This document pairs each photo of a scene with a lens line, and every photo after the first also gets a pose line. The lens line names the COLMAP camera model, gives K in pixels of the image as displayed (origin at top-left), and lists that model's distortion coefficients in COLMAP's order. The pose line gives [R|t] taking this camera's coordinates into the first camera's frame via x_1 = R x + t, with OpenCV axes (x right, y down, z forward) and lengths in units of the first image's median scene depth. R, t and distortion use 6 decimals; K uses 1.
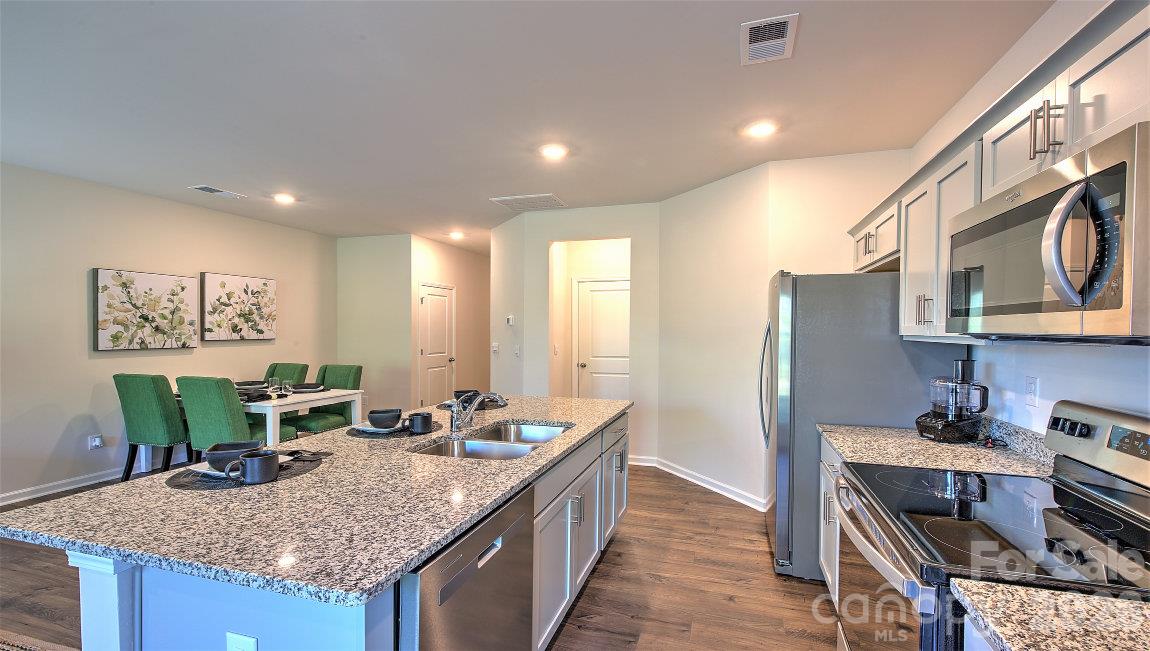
lens RADIAL K [[498.9, 0, 571.3], [0, 498.9, 328.8], [0, 0, 1]] dist [0.001995, -0.001955]
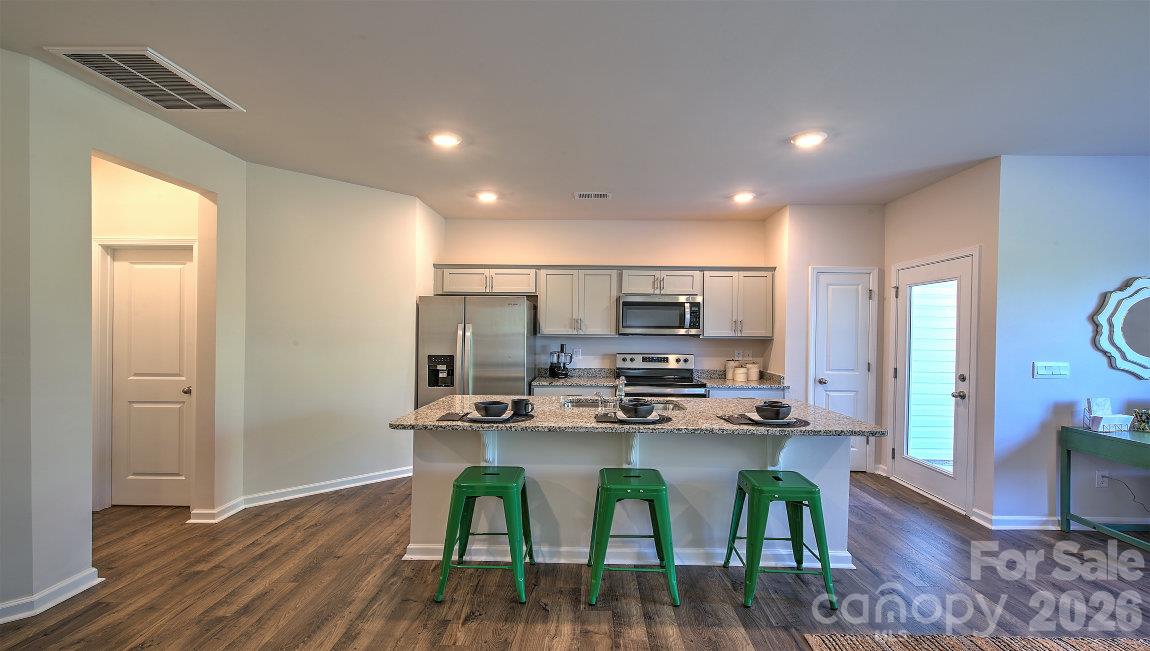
lens RADIAL K [[498.9, 0, 581.4], [0, 498.9, 340.2], [0, 0, 1]] dist [0.001995, -0.001955]
pose [[-0.300662, -0.020179, 0.953517, -0.698208], [-0.007734, 0.999795, 0.018719, -0.003029], [-0.953700, -0.001746, -0.300756, 0.715579]]
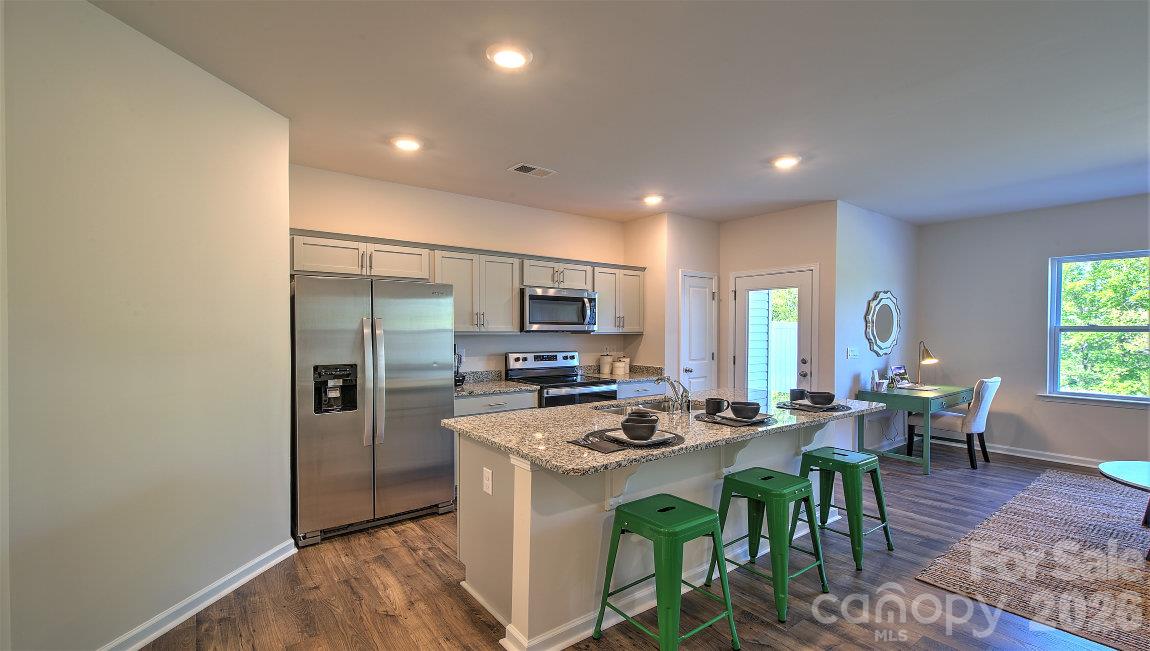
lens RADIAL K [[498.9, 0, 583.6], [0, 498.9, 337.6], [0, 0, 1]] dist [0.001995, -0.001955]
pose [[-0.830168, -0.012125, 0.557382, -0.338978], [-0.002023, 0.999822, 0.018736, -0.002176], [-0.557510, 0.014426, -0.830045, 1.033617]]
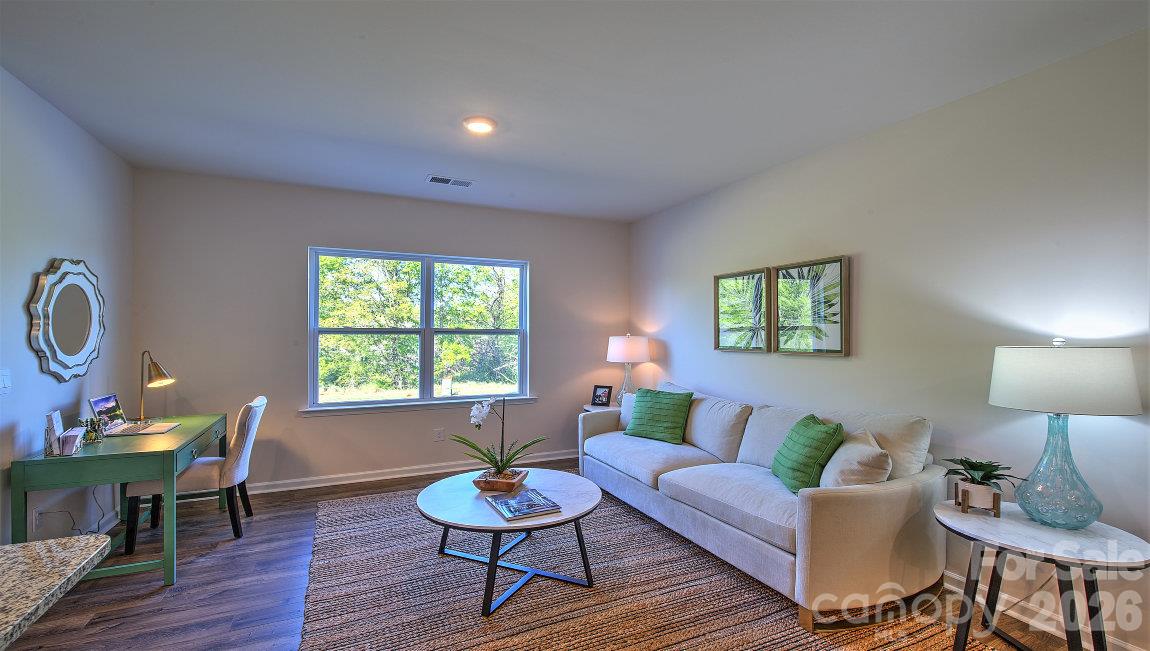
lens RADIAL K [[498.9, 0, 579.2], [0, 498.9, 334.6], [0, 0, 1]] dist [0.001995, -0.001955]
pose [[-0.721909, -0.002044, -0.691985, -0.299851], [-0.006876, 0.999967, 0.004219, -0.003488], [0.691954, 0.007804, -0.721900, 0.591441]]
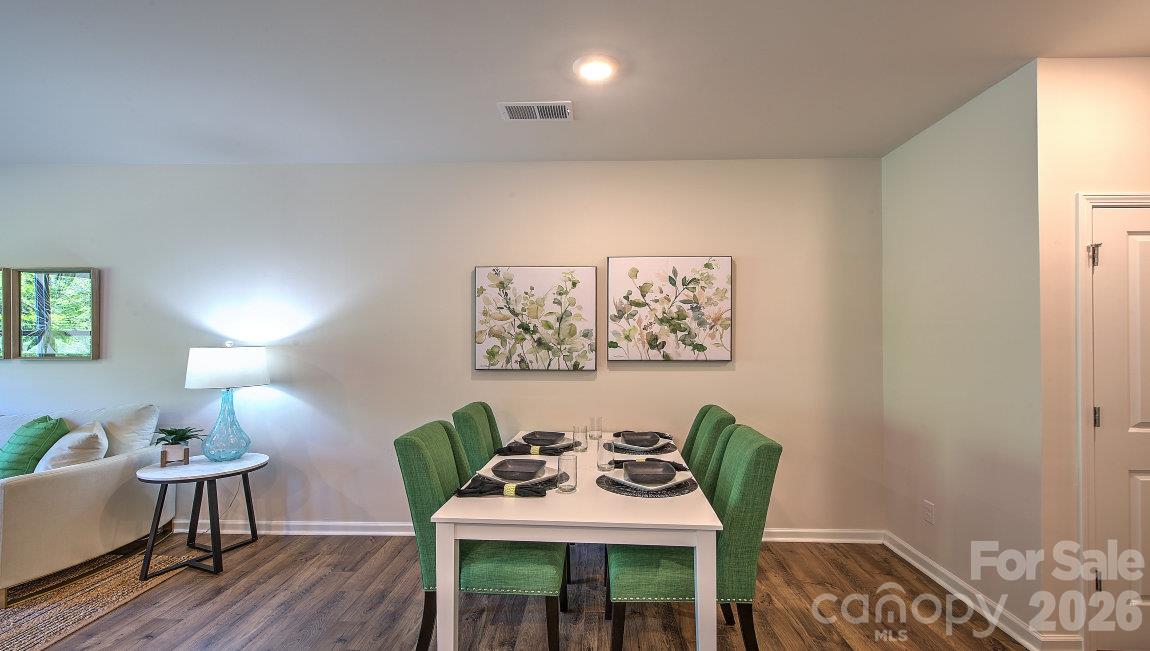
lens RADIAL K [[498.9, 0, 587.5], [0, 498.9, 338.3], [0, 0, 1]] dist [0.001995, -0.001955]
pose [[0.277477, -0.009937, -0.960681, -0.117180], [-0.001330, 0.999942, -0.010728, 0.001677], [0.960731, 0.004254, 0.277448, 0.841802]]
